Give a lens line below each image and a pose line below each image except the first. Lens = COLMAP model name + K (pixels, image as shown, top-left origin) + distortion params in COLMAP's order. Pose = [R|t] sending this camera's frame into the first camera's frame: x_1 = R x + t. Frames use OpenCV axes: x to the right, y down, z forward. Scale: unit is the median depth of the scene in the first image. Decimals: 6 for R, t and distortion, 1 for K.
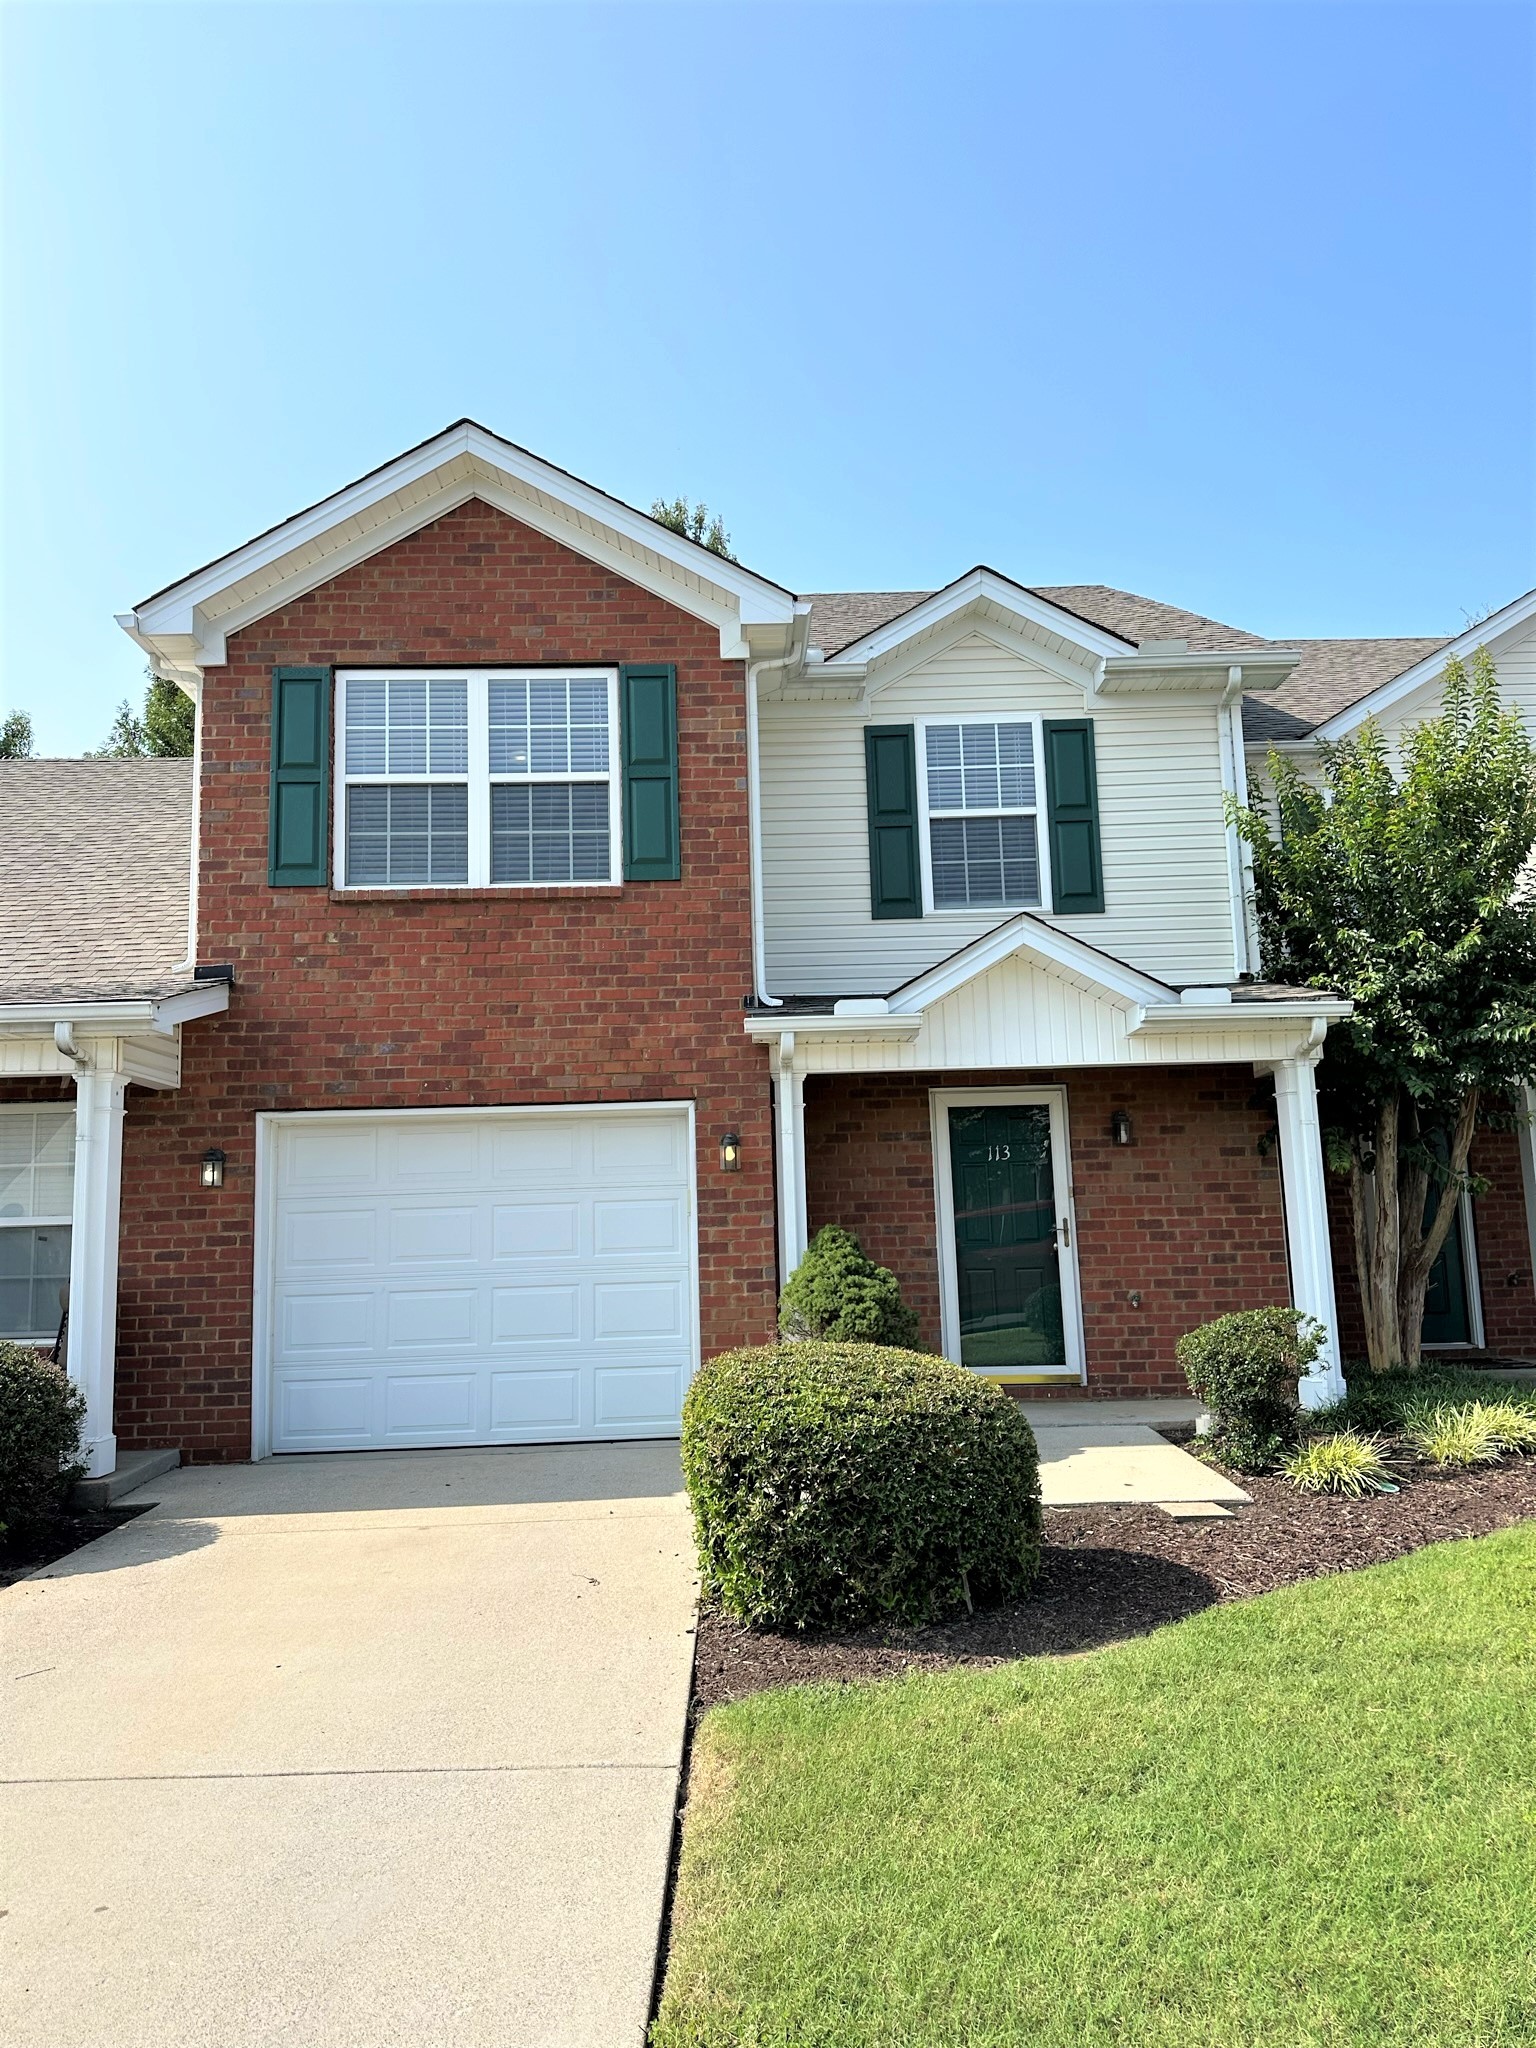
lens RADIAL K [[1451.7, 0, 768.0], [0, 1451.7, 1024.0], [0, 0, 1]] dist [0.084878, -0.001718]
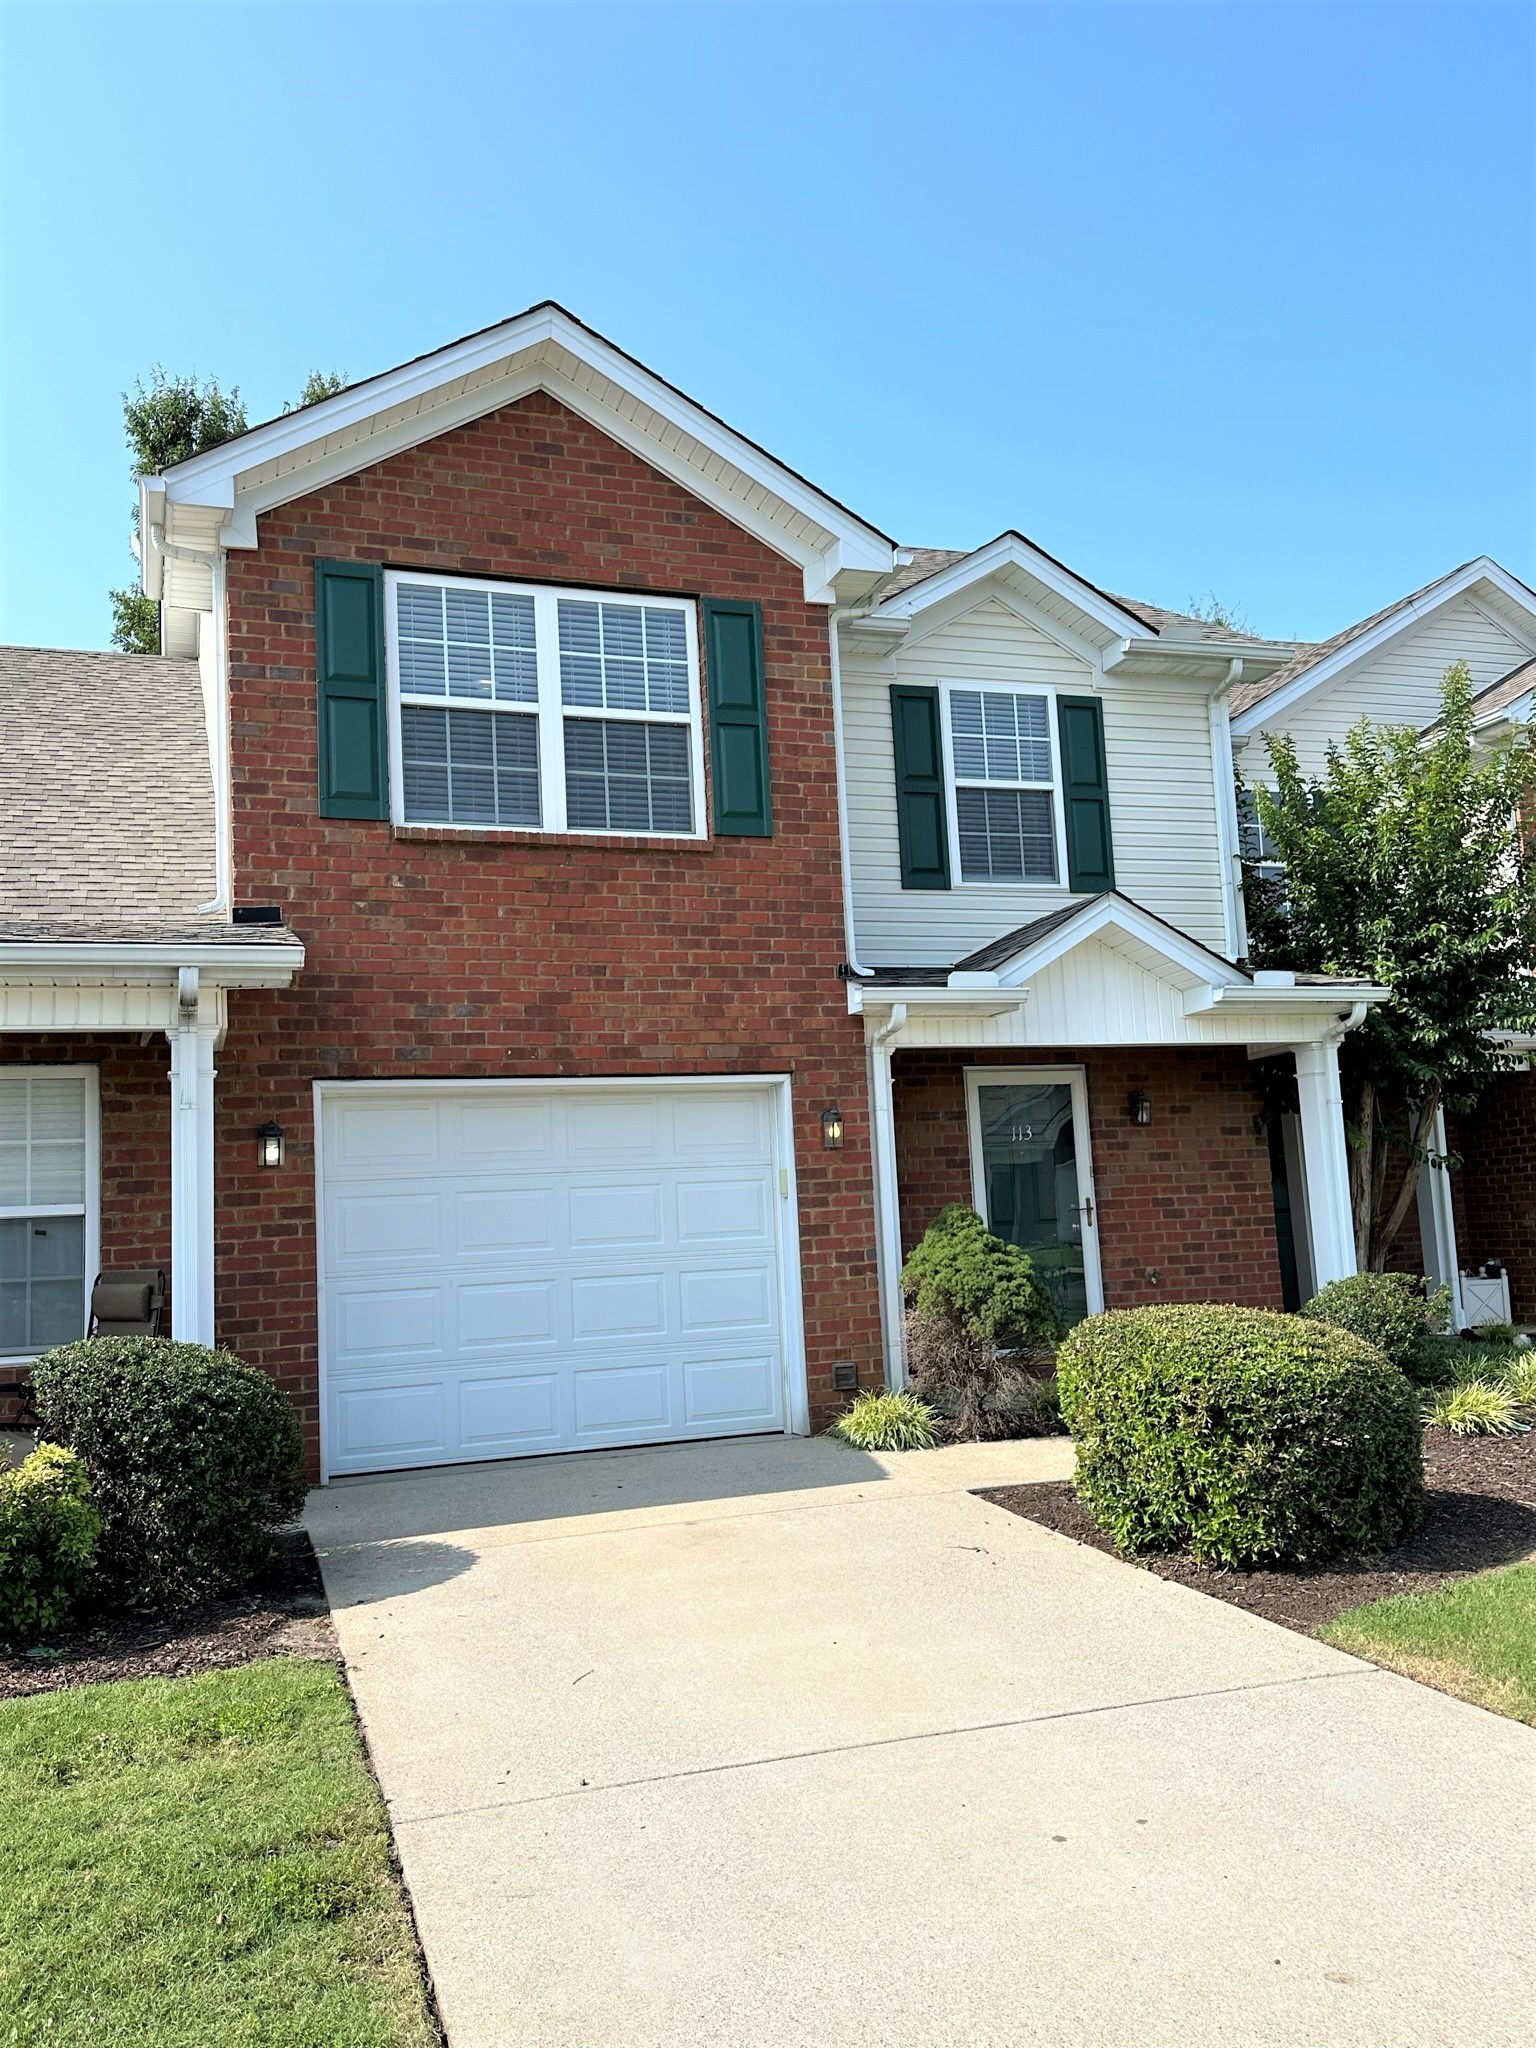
lens RADIAL K [[1664.9, 0, 767.7], [0, 1664.9, 1033.0], [0, 0, 1]] dist [0.084972, 0.006195]
pose [[0.946201, 0.020518, 0.322928, -0.401655], [-0.025179, 0.999630, 0.010264, 0.015201], [-0.322598, -0.017843, 0.946368, -0.010652]]
